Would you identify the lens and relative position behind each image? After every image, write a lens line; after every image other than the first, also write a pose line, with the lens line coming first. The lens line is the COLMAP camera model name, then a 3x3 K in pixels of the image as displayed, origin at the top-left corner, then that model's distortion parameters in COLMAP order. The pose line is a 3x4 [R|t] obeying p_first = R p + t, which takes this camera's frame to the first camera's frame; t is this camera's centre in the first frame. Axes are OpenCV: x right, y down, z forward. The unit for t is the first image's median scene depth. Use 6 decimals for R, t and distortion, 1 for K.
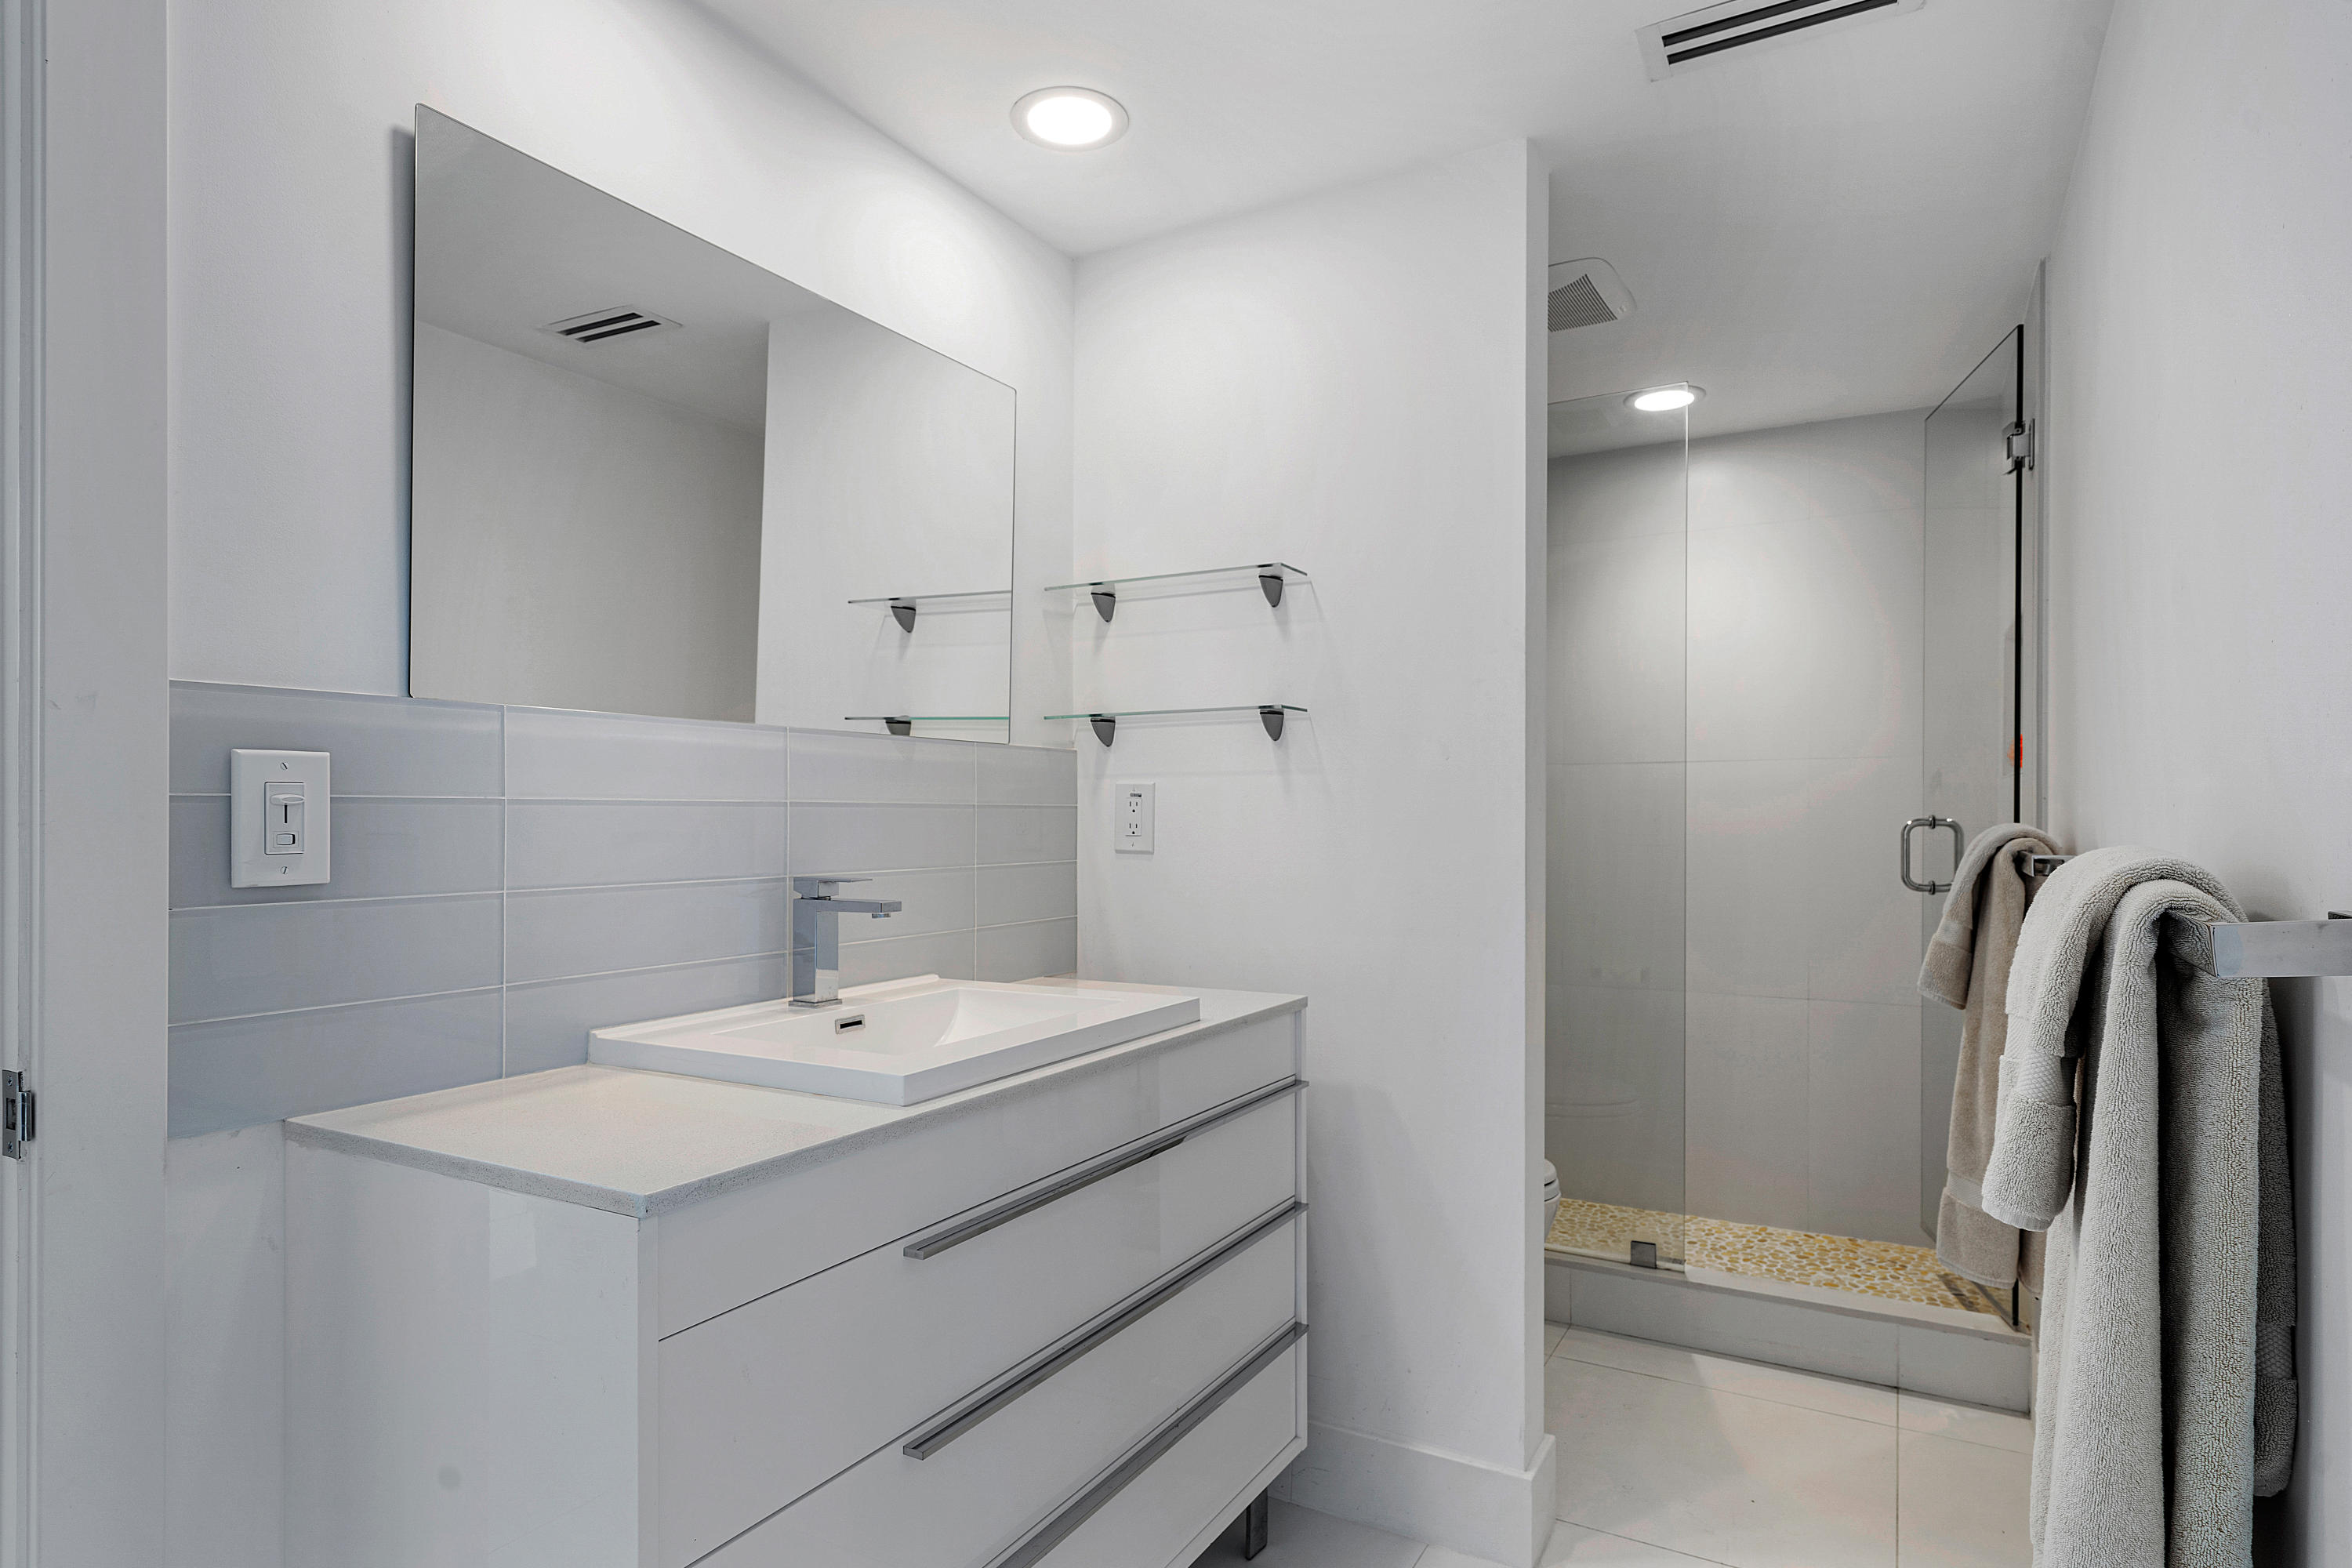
lens RADIAL K [[1303.1, 0, 1169.7], [0, 1303.1, 797.3], [0, 0, 1]] dist [0.003654, 0.000206]
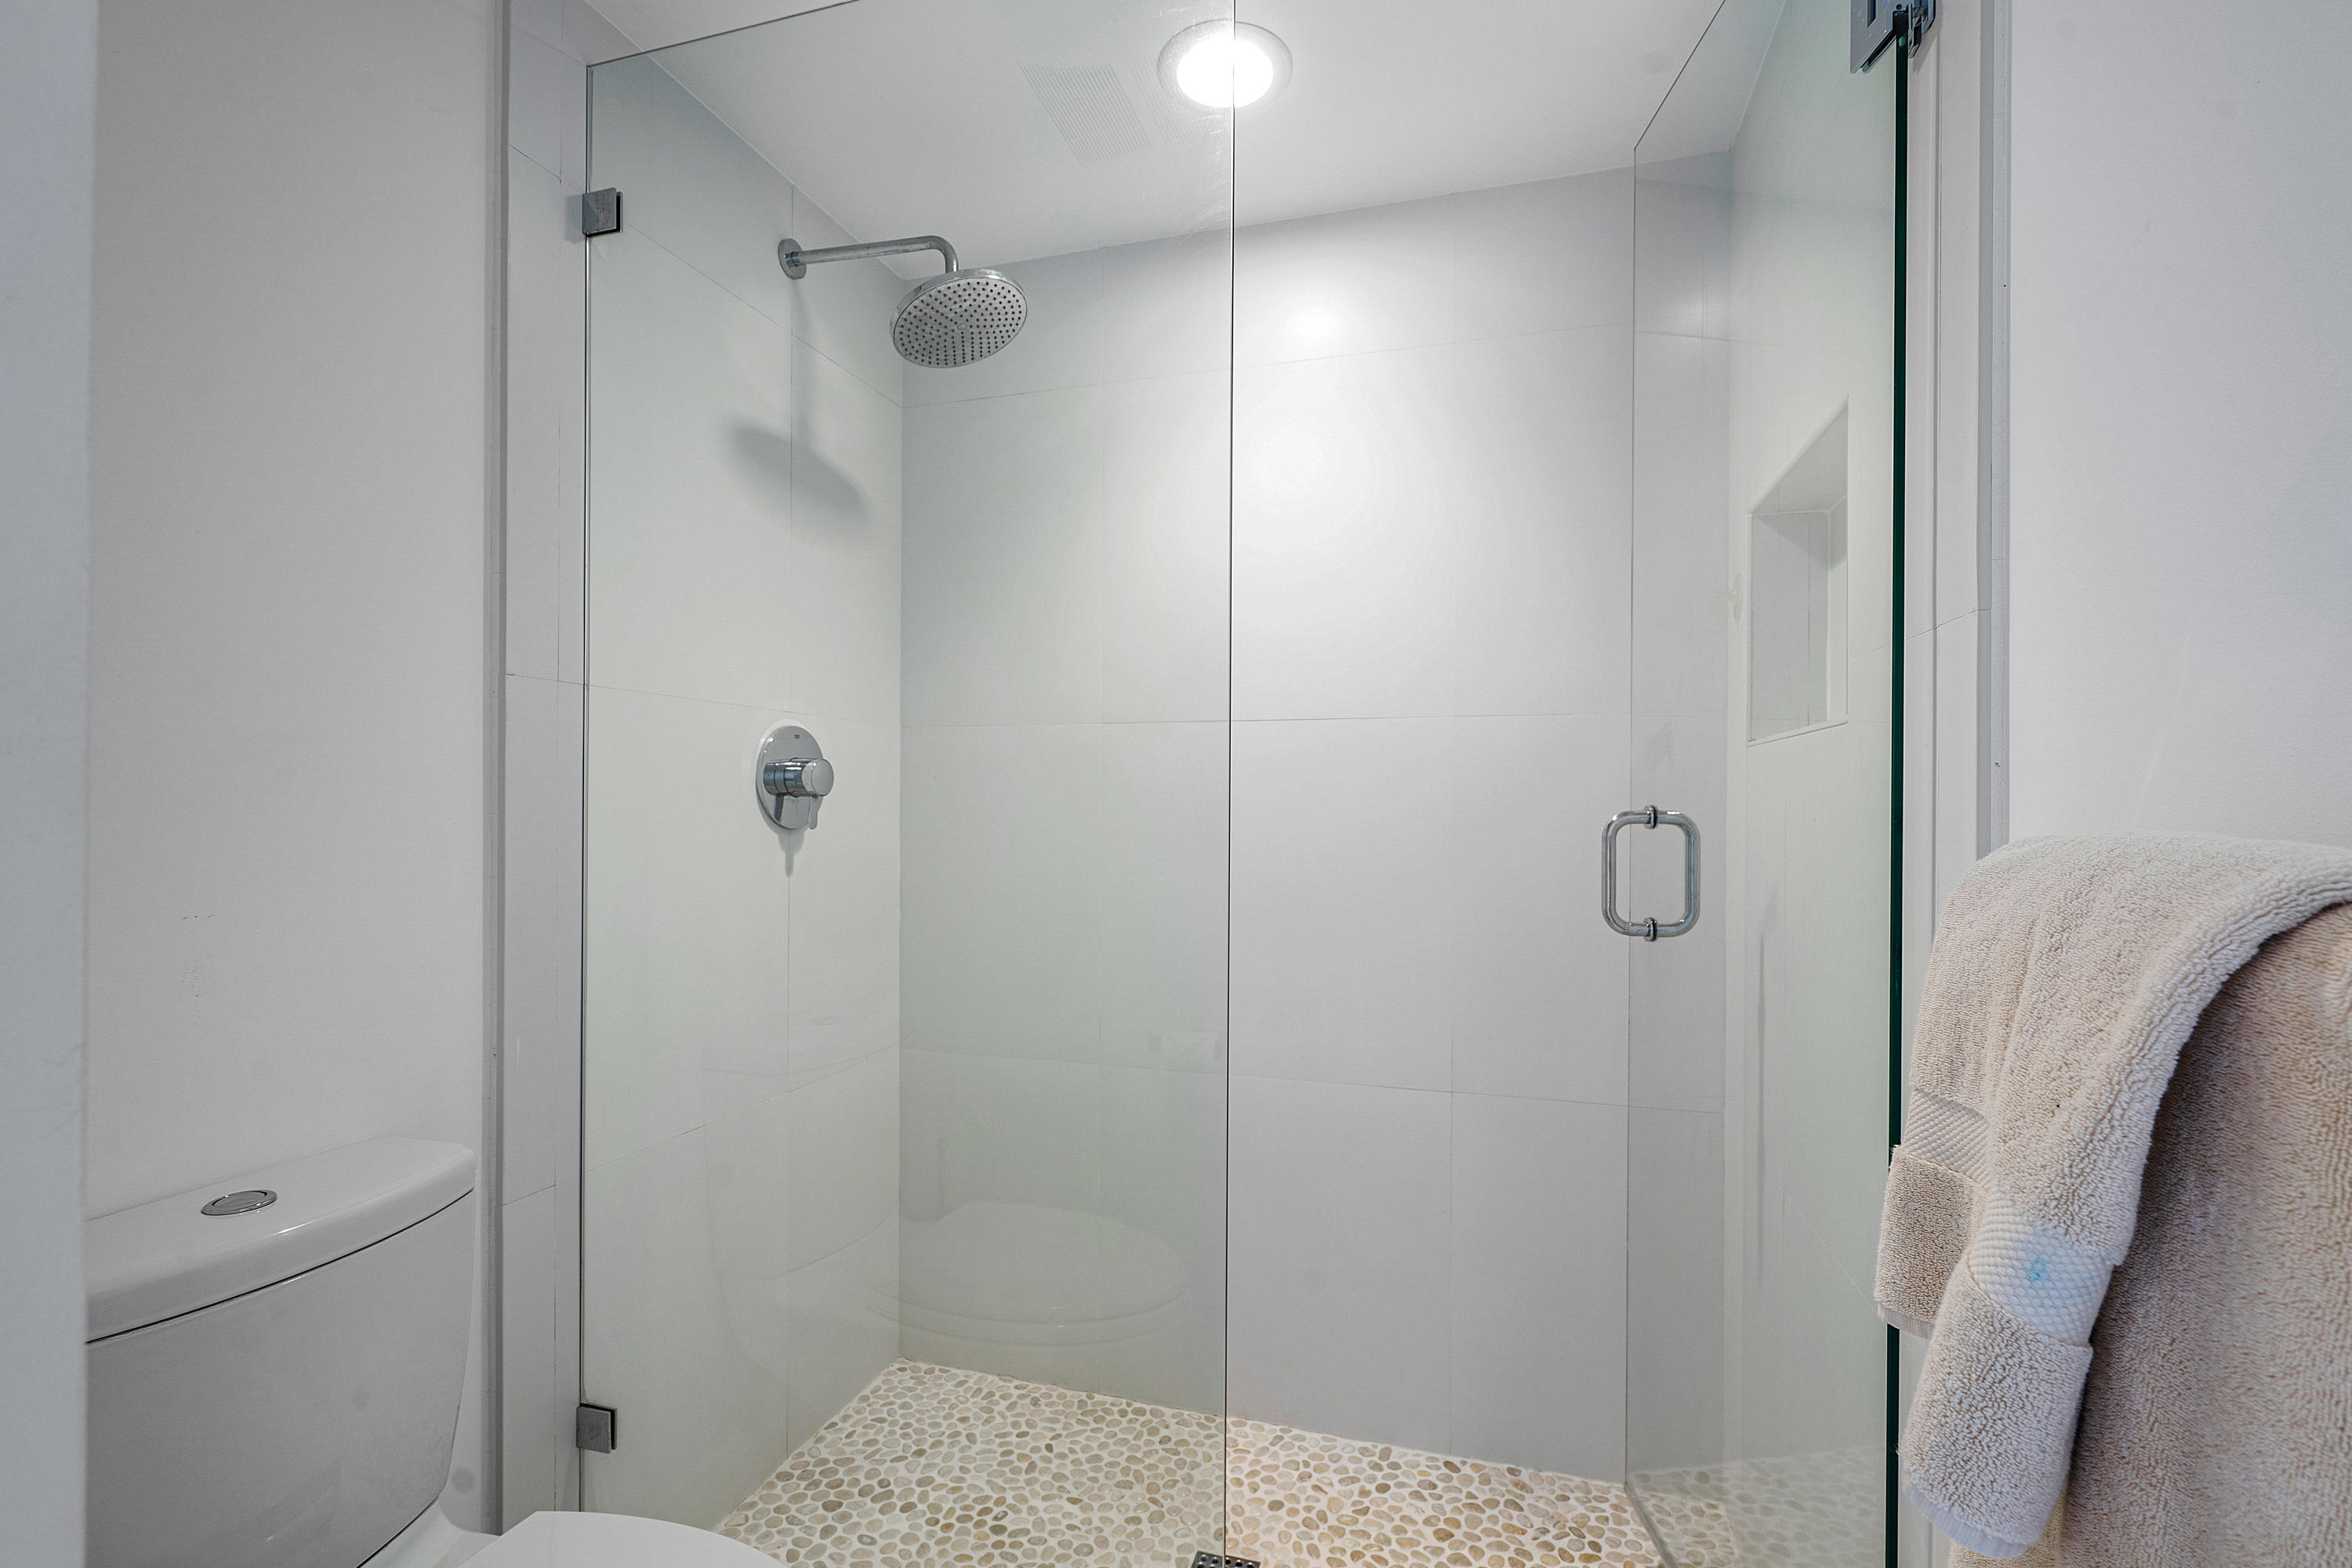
lens RADIAL K [[1083.6, 0, 1180.6], [0, 1083.6, 784.6], [0, 0, 1]] dist [0.002336, 0.000415]
pose [[0.974448, 0.008174, 0.224462, 0.248308], [-0.006243, 0.999937, -0.009310, 0.009470], [-0.224524, 0.007671, 0.974438, 0.529659]]
